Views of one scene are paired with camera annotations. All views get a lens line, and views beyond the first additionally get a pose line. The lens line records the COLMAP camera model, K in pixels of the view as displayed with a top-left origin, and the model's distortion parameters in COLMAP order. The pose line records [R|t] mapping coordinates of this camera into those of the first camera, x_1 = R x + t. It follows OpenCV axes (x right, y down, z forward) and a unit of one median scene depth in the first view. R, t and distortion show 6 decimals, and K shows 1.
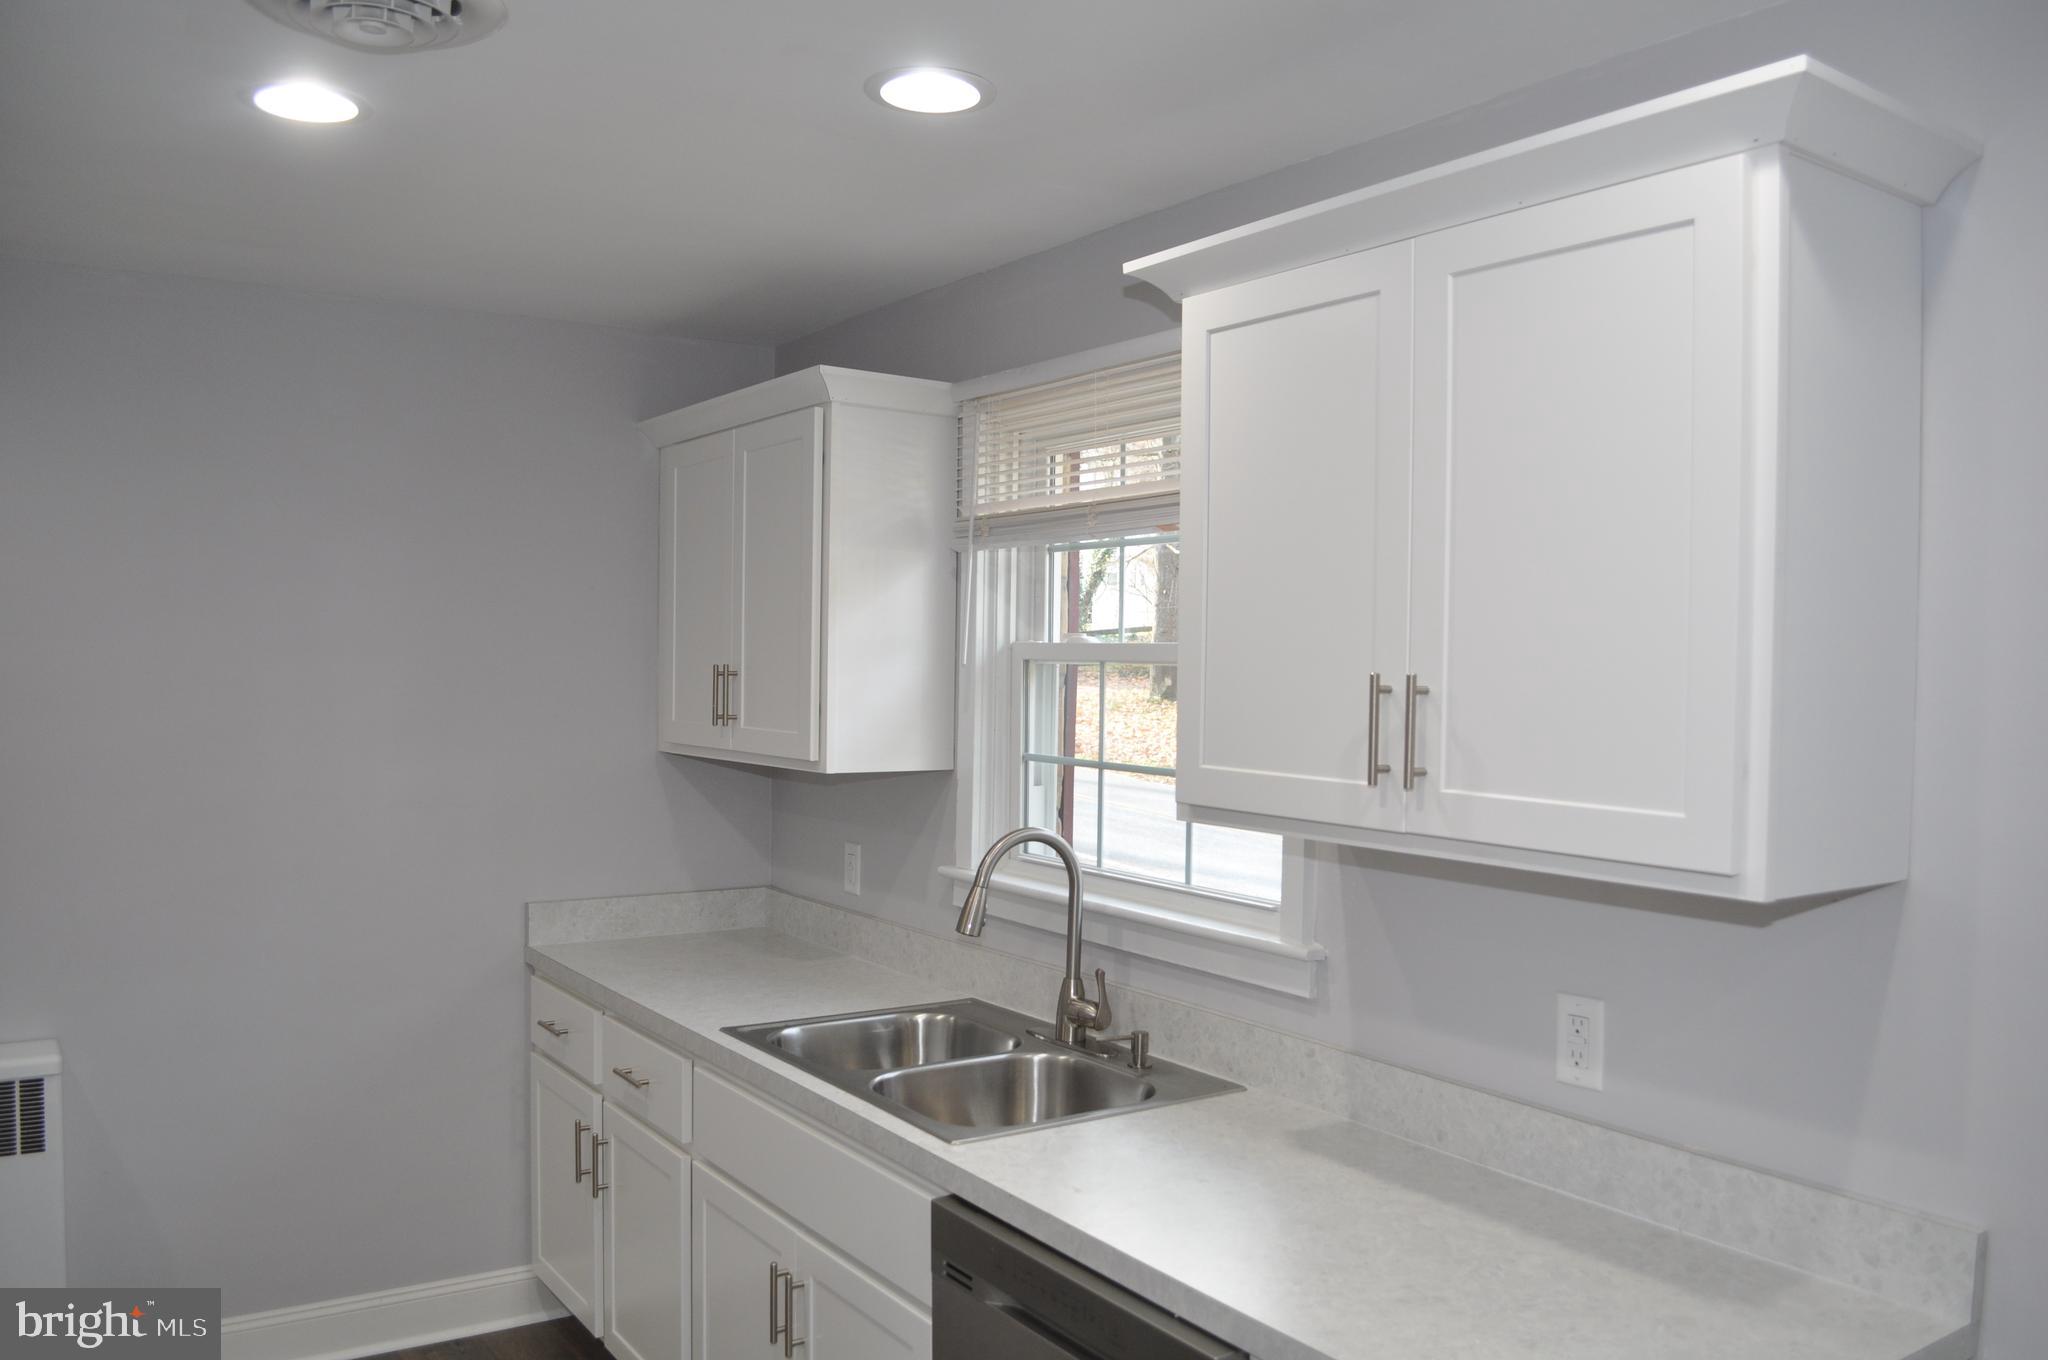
lens RADIAL K [[1608.3, 0, 1029.2], [0, 1608.3, 696.6], [0, 0, 1]] dist [-0.080309, 0.011415]
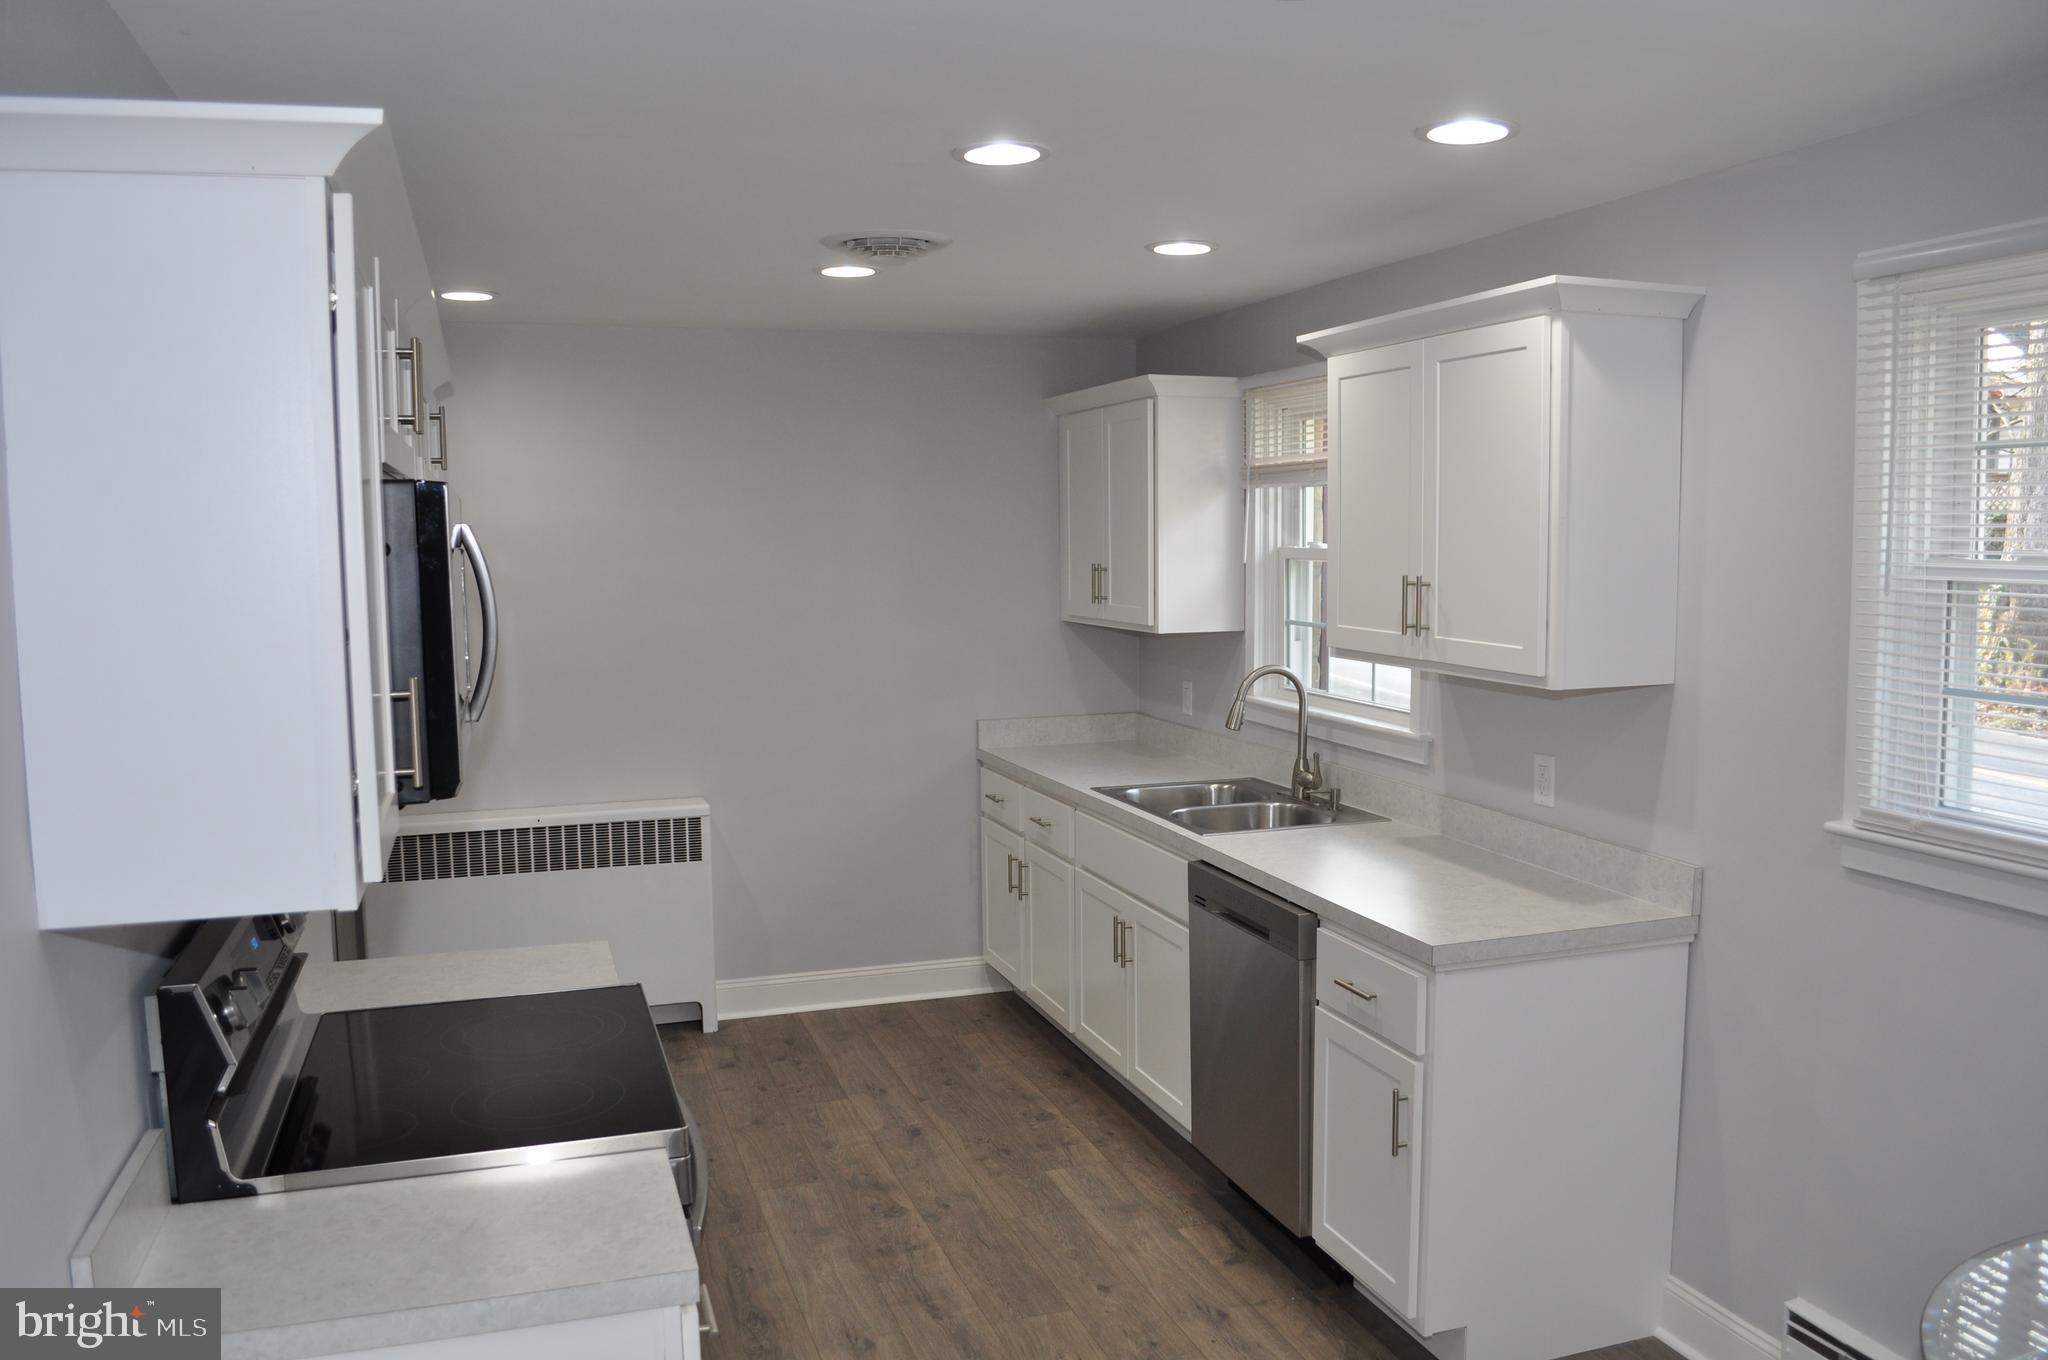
lens RADIAL K [[1608.3, 0, 1026.4], [0, 1608.3, 685.4], [0, 0, 1]] dist [-0.080309, 0.011415]
pose [[0.961926, 0.002306, -0.273299, 0.200167], [0.017729, 0.997332, 0.070817, -0.017354], [0.272733, -0.072966, 0.959319, -0.615733]]
